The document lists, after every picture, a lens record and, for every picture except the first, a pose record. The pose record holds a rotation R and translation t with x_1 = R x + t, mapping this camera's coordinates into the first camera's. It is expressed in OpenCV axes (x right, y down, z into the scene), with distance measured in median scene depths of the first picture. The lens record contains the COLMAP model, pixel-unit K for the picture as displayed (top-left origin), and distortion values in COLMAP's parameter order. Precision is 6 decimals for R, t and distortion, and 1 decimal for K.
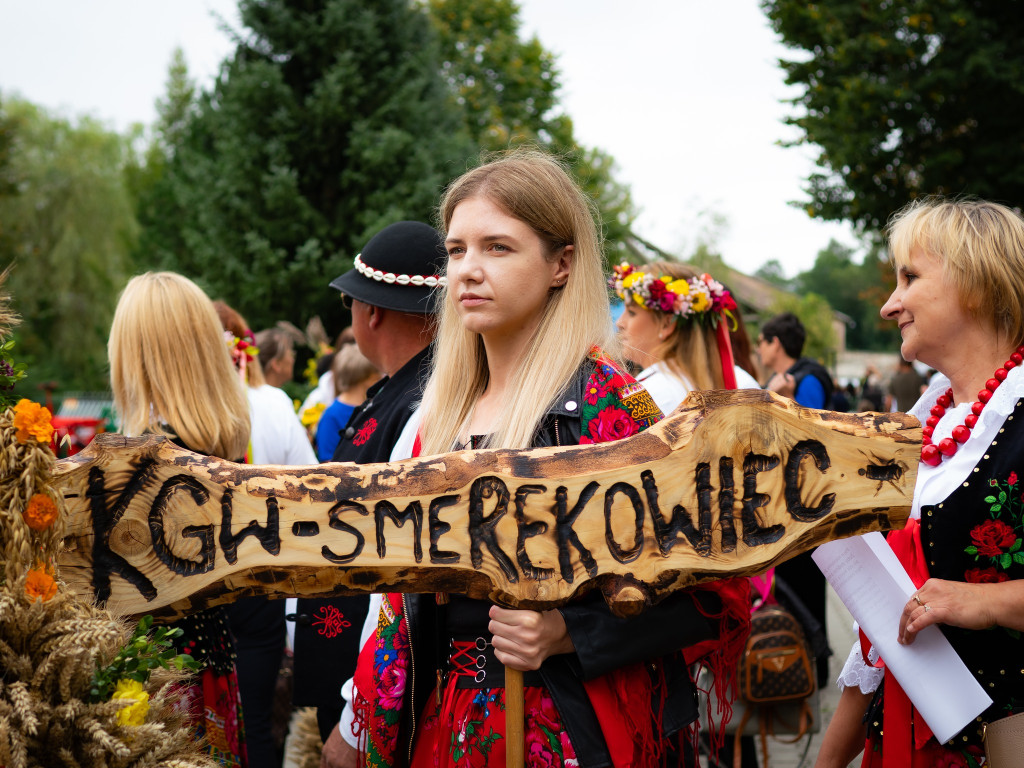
lens RADIAL K [[1925.4, 0, 481.6], [0, 1925.4, 386.5], [0, 0, 1]] dist [-0.031757, 0.085653]
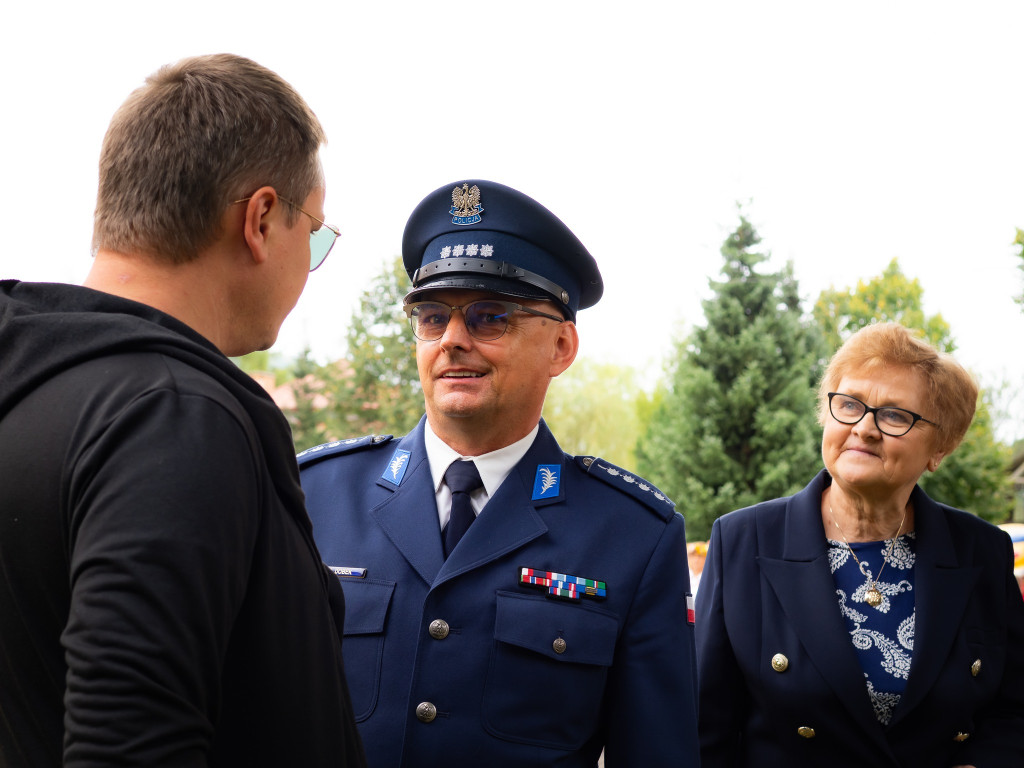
lens RADIAL K [[1925.4, 0, 481.6], [0, 1925.4, 386.5], [0, 0, 1]] dist [-0.031757, 0.085653]
pose [[0.962652, -0.010961, -0.270519, 0.138494], [-0.015890, 0.995171, -0.096866, 0.000878], [0.270275, 0.097546, 0.957829, -0.551708]]
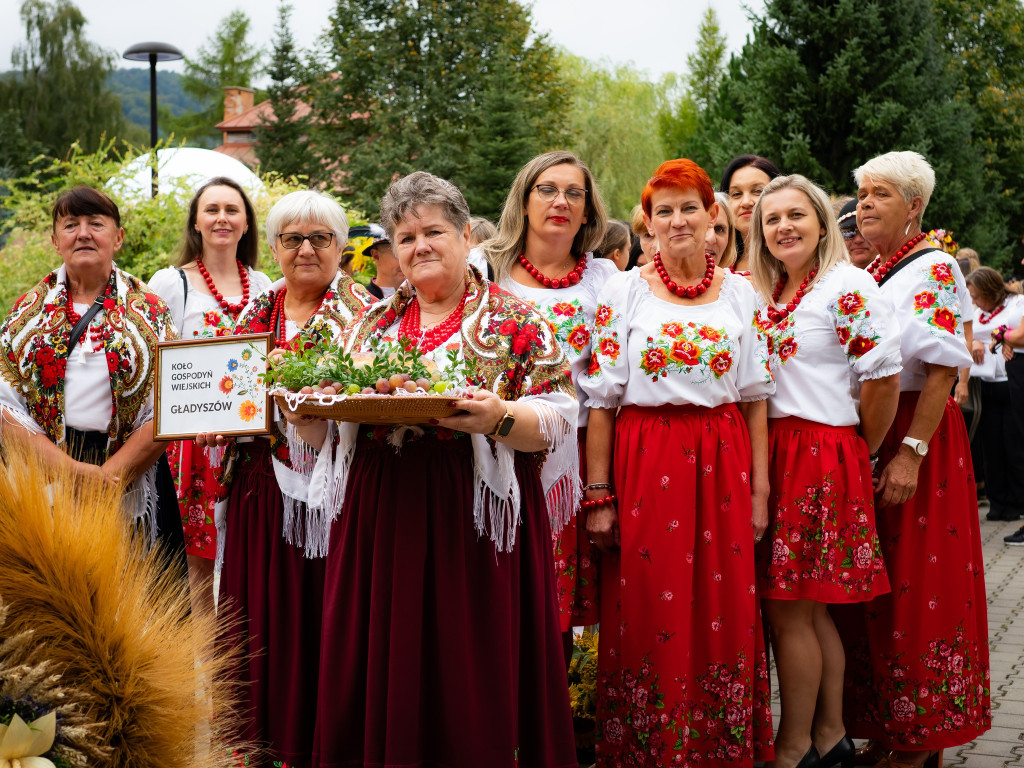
lens RADIAL K [[1906.4, 0, 510.4], [0, 1906.4, 357.1], [0, 0, 1]] dist [0.028833, -0.138140]
pose [[0.967782, 0.029446, -0.250061, 0.027168], [-0.024695, 0.999450, 0.022116, 0.006375], [0.250575, -0.015228, 0.967977, -0.224276]]
